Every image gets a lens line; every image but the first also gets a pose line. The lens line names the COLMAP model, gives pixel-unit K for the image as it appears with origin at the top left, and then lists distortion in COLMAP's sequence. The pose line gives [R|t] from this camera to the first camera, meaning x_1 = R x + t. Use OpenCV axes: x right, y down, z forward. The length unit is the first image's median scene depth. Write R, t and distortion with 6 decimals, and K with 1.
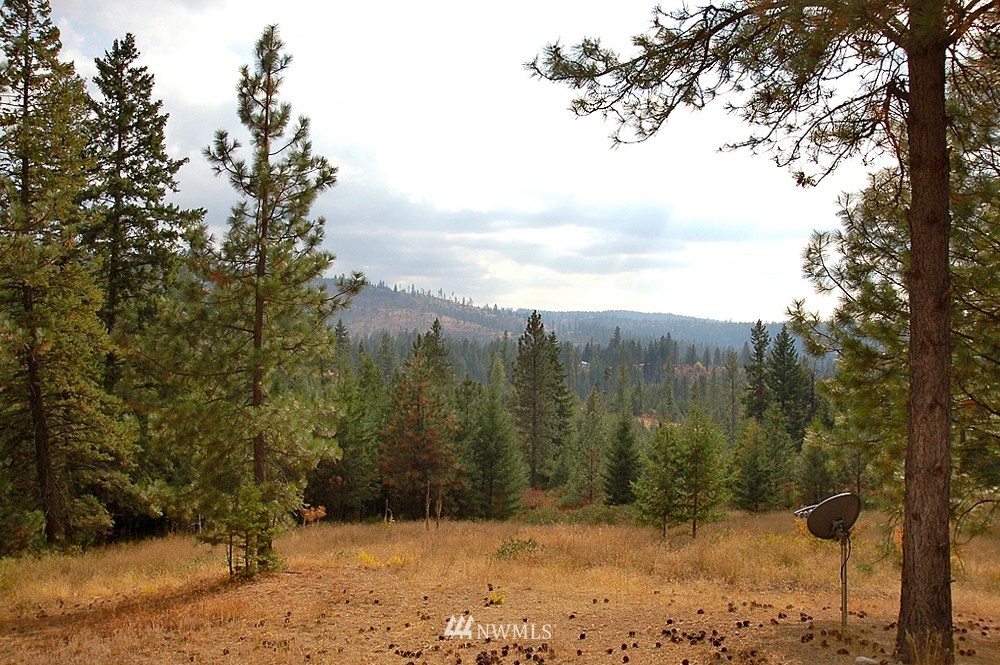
lens RADIAL K [[809.9, 0, 500.0], [0, 809.9, 332.5], [0, 0, 1]] dist [-0.039487, -0.001419]
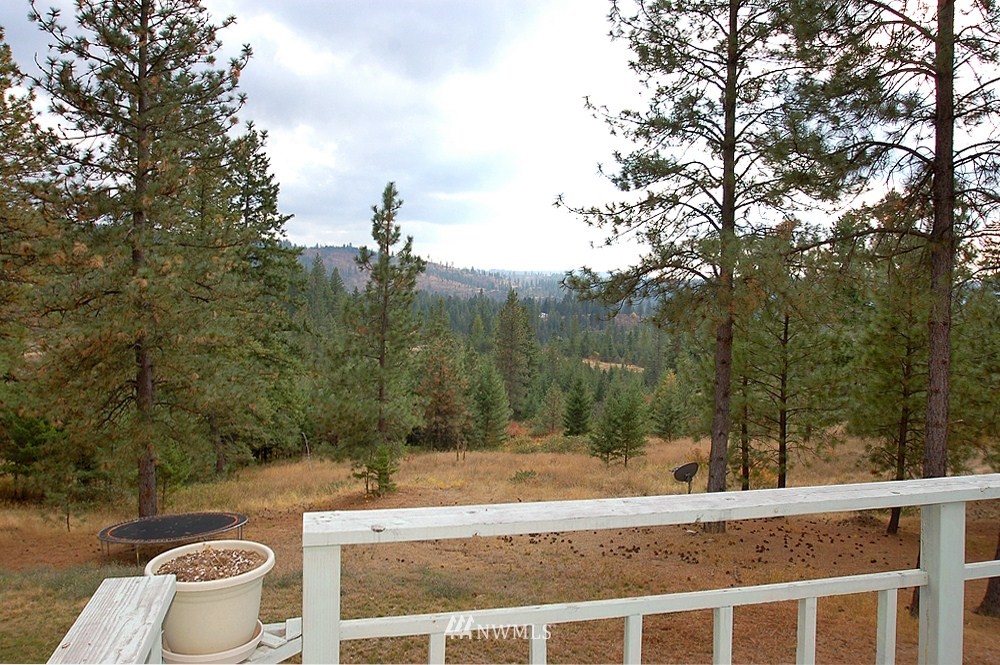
lens RADIAL K [[824.0, 0, 500.0], [0, 824.0, 332.5], [0, 0, 1]] dist [-0.006363, -0.000511]
pose [[0.996943, 0.003419, 0.078059, -0.130283], [-0.013351, 0.991803, 0.127077, -0.200253], [-0.076985, -0.127731, 0.988817, -0.540078]]
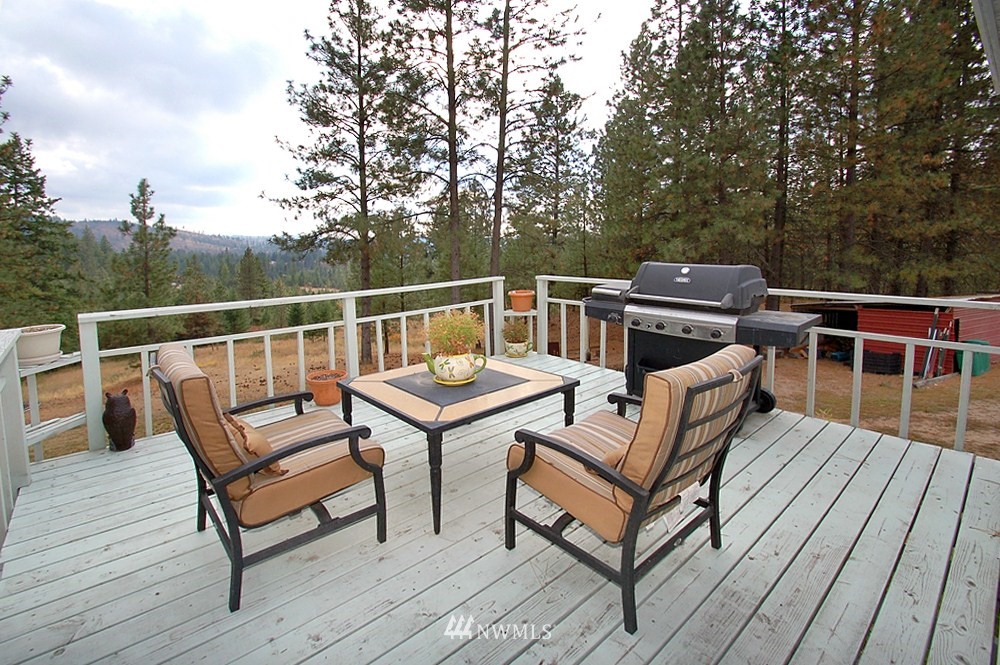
lens RADIAL K [[463.8, 0, 498.3], [0, 463.8, 285.8], [0, 0, 1]] dist [0.077152, -0.035177]
pose [[0.845950, -0.068057, 0.528901, -0.105408], [-0.015879, 0.988168, 0.152550, -0.201589], [-0.533026, -0.137448, 0.834860, -0.688438]]
